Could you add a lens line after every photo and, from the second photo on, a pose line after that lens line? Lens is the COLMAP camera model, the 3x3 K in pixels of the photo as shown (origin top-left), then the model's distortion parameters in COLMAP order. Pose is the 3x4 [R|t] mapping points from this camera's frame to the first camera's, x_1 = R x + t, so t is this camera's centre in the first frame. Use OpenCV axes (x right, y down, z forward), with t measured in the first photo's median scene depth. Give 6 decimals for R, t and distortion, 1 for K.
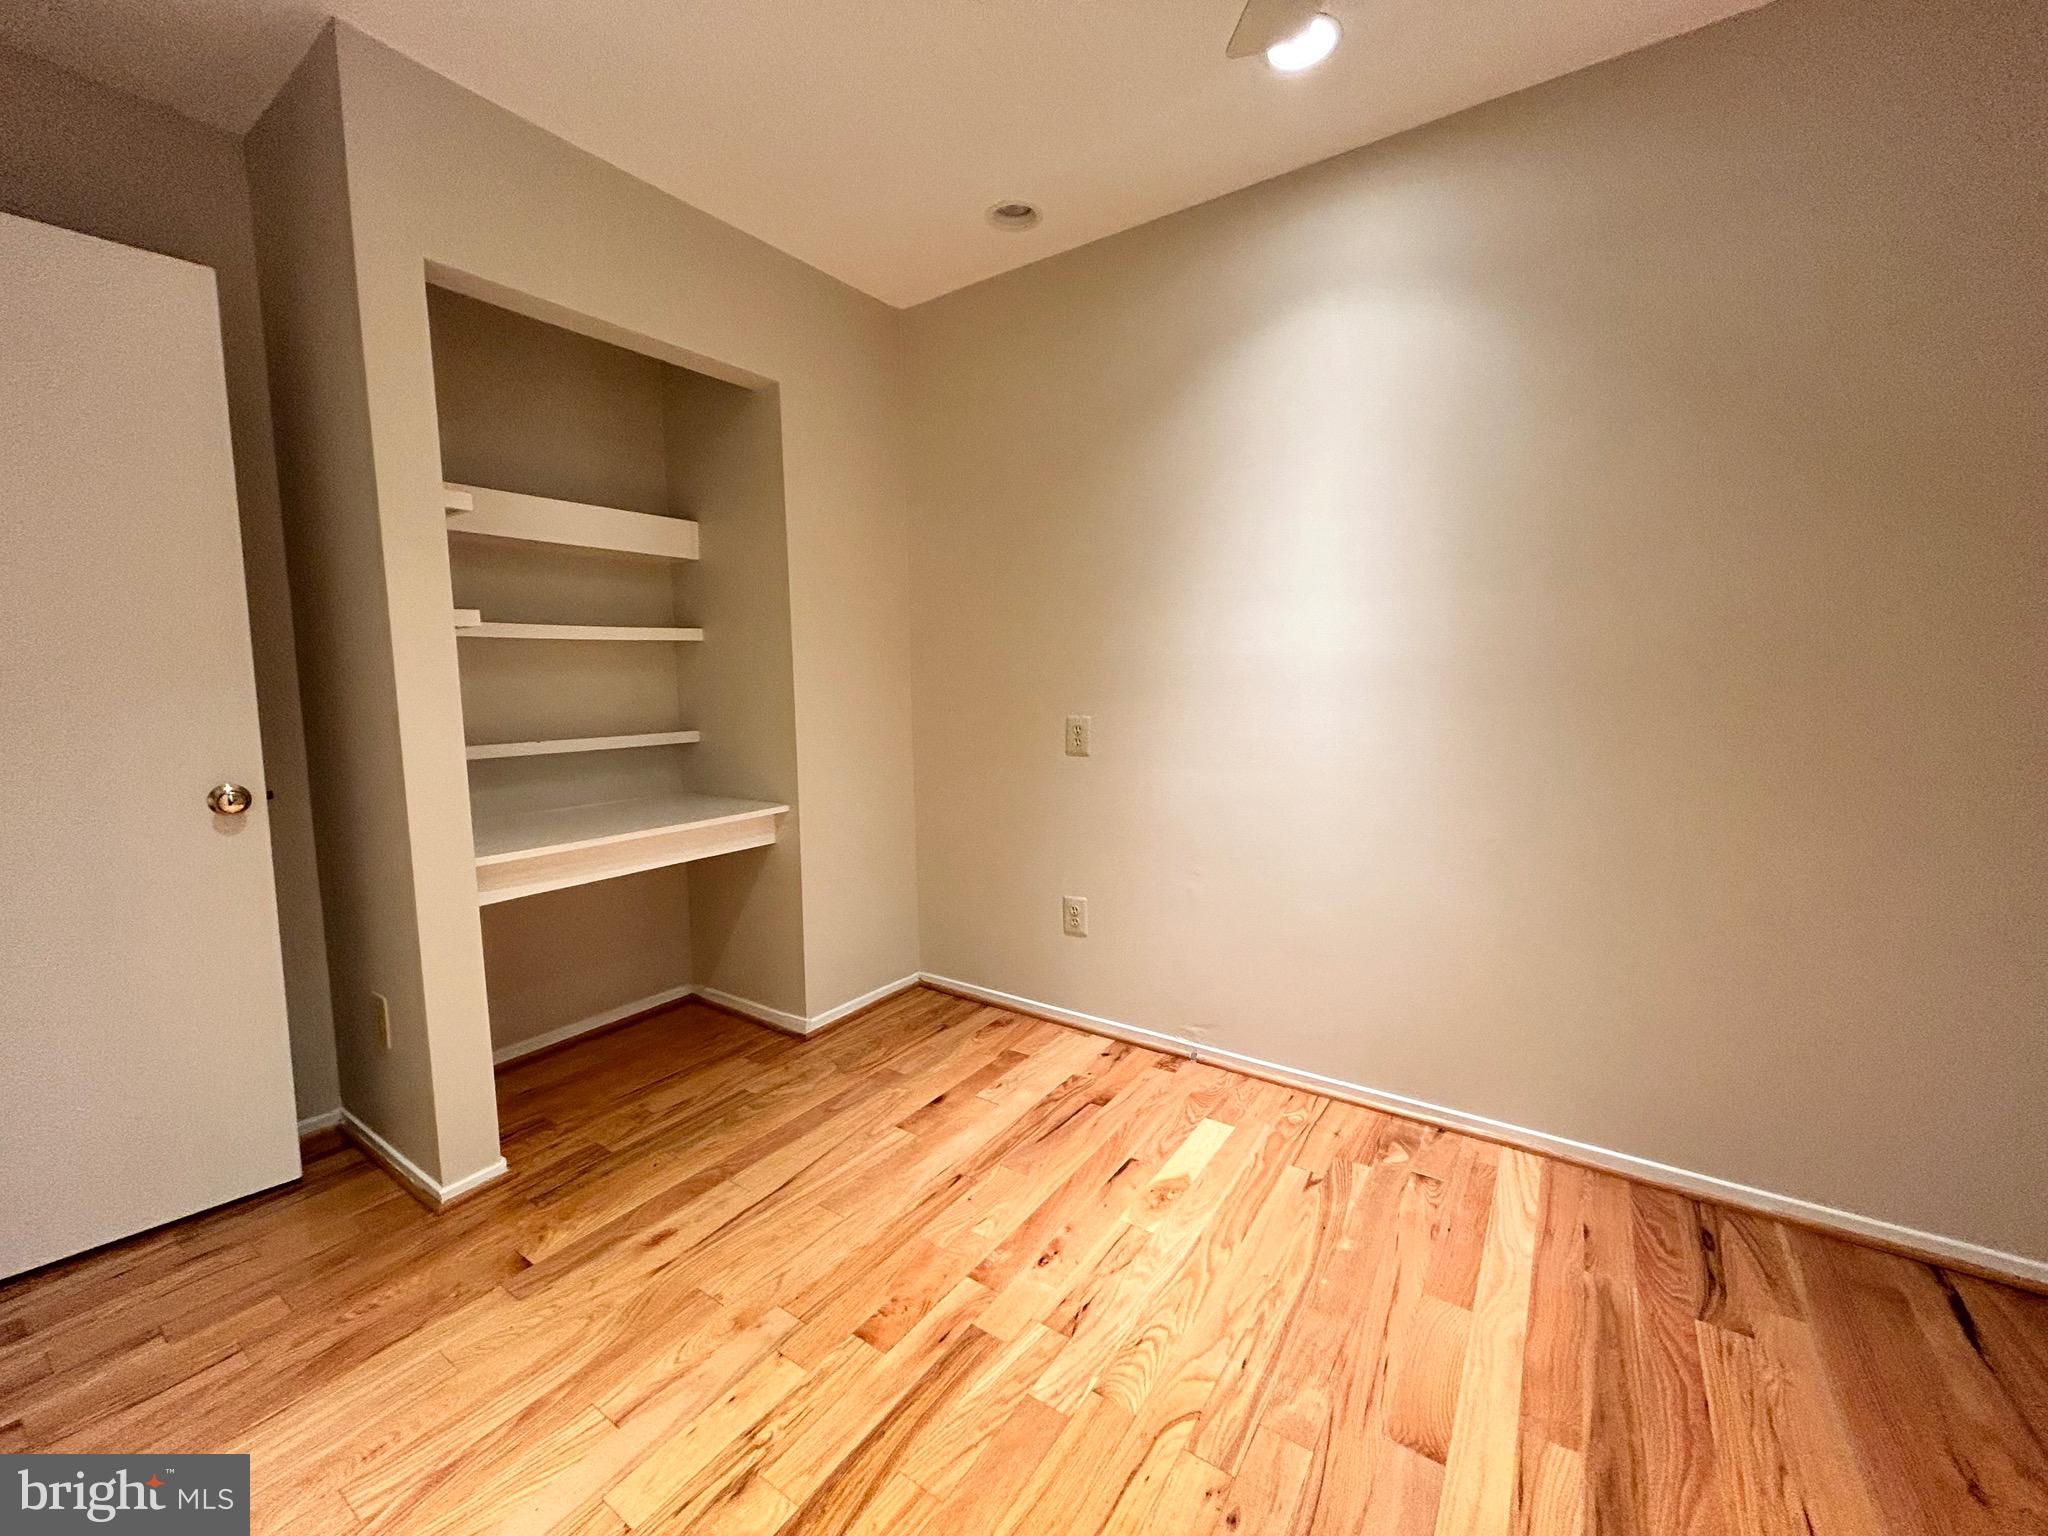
lens RADIAL K [[824.4, 0, 1019.9], [0, 824.4, 764.3], [0, 0, 1]] dist [-0.000398, 0.000436]
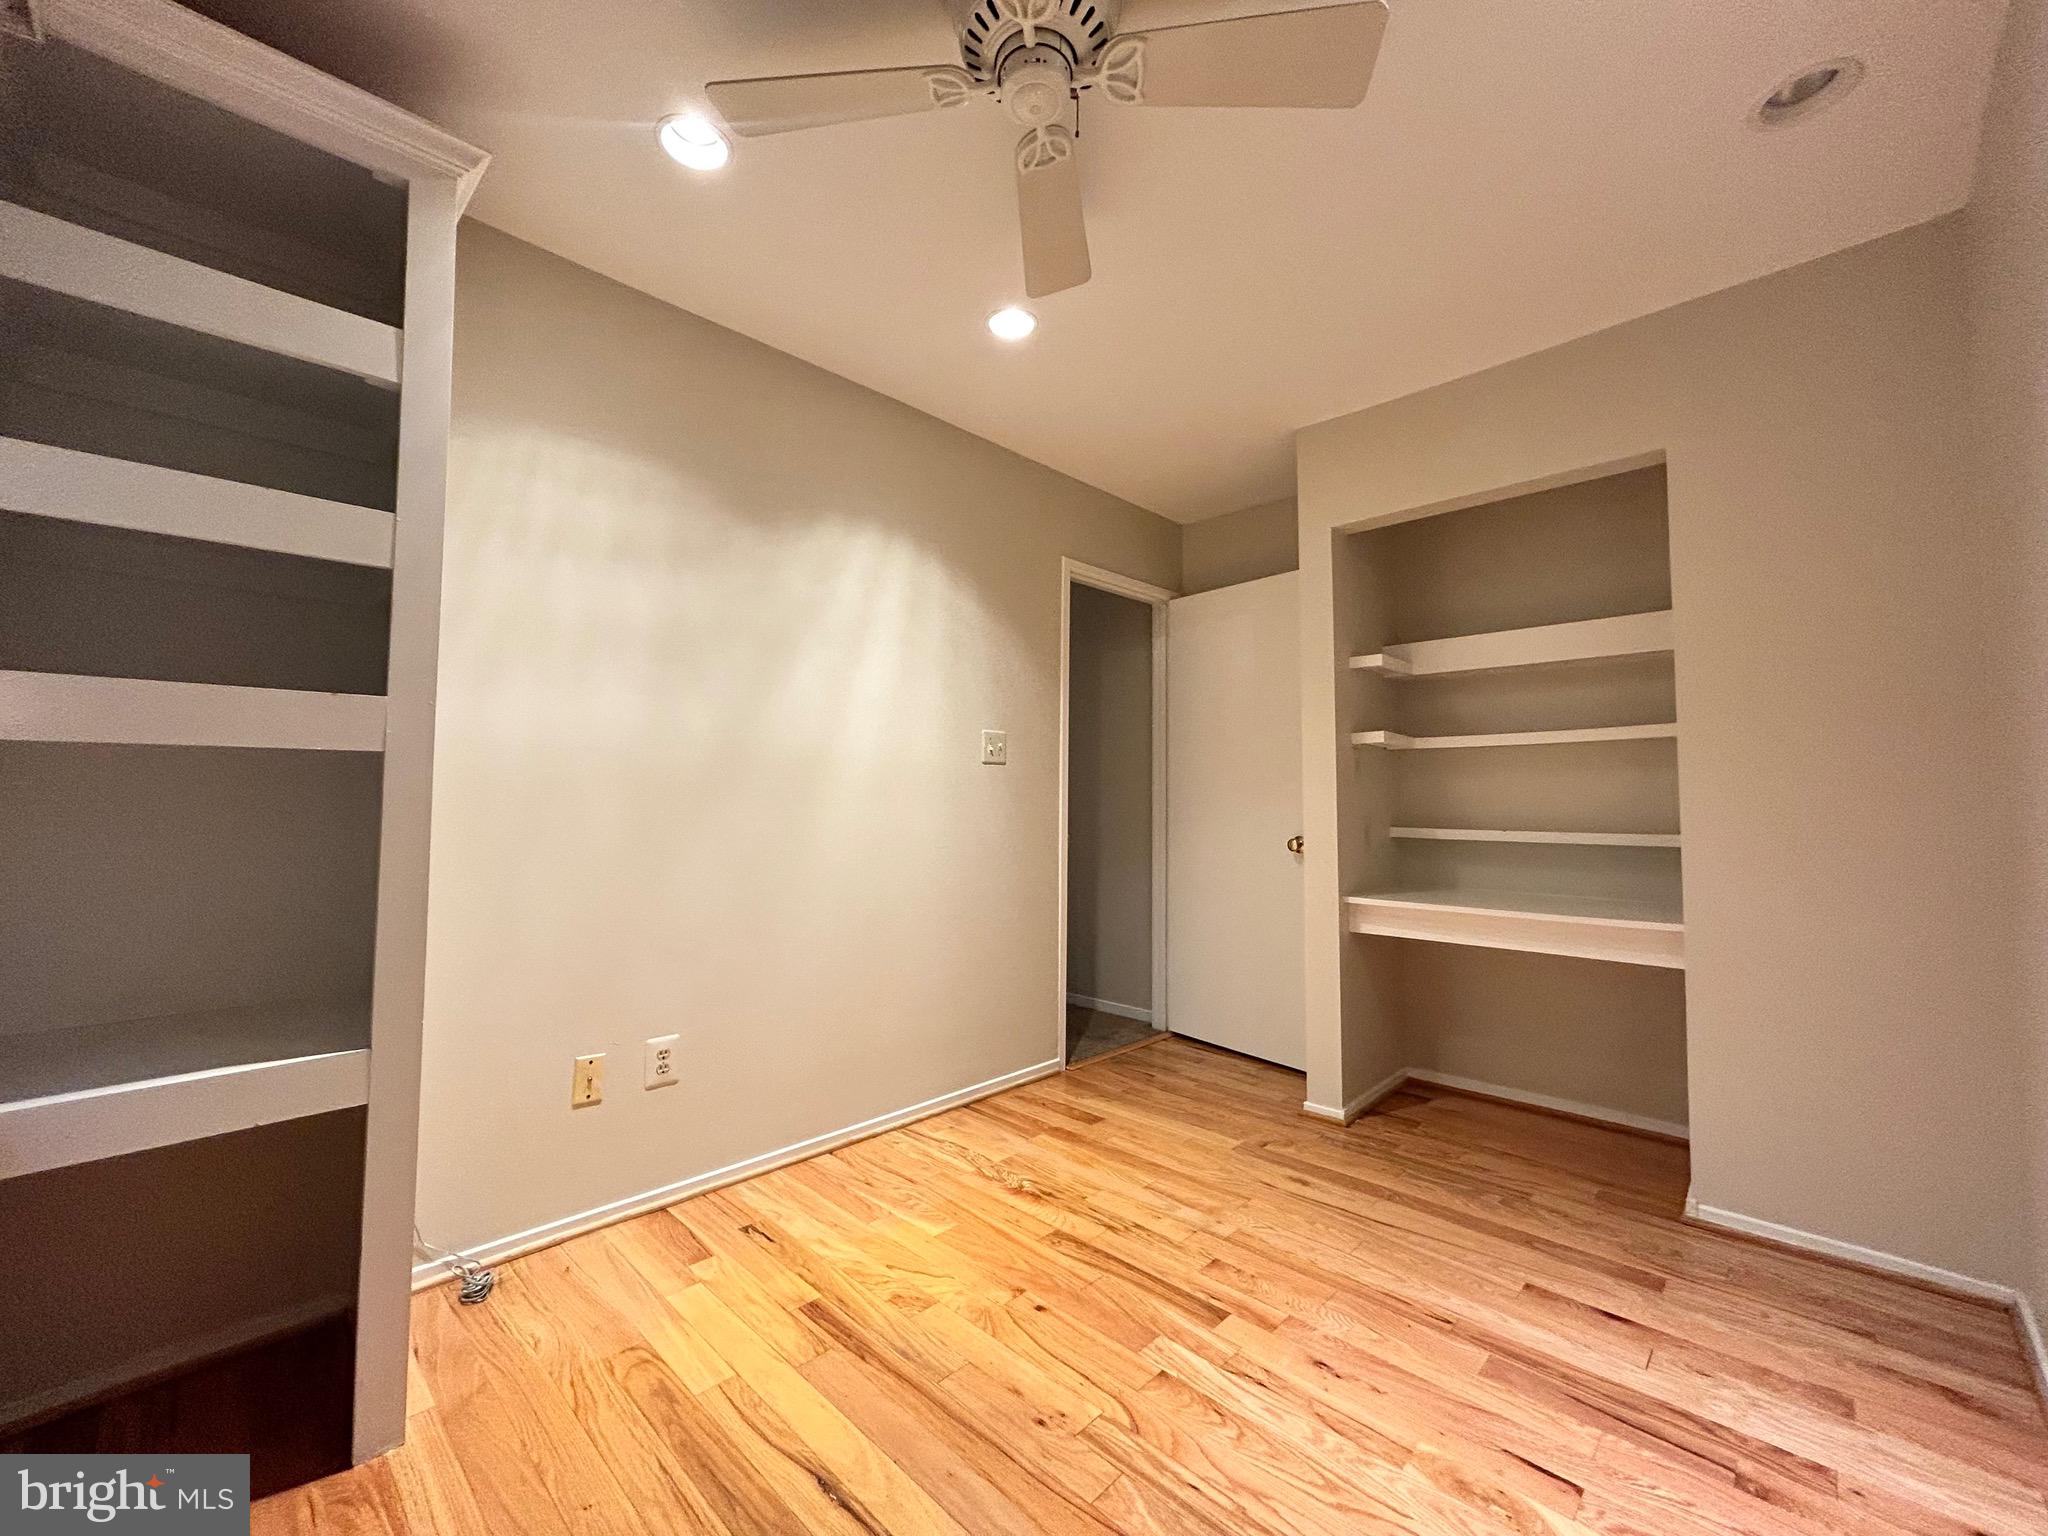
lens RADIAL K [[824.4, 0, 1019.9], [0, 824.4, 764.3], [0, 0, 1]] dist [-0.000398, 0.000436]
pose [[-0.175370, -0.034026, -0.983915, 0.900428], [-0.104764, 0.994373, -0.015714, -0.038626], [0.978913, 0.100323, -0.177947, 0.637484]]
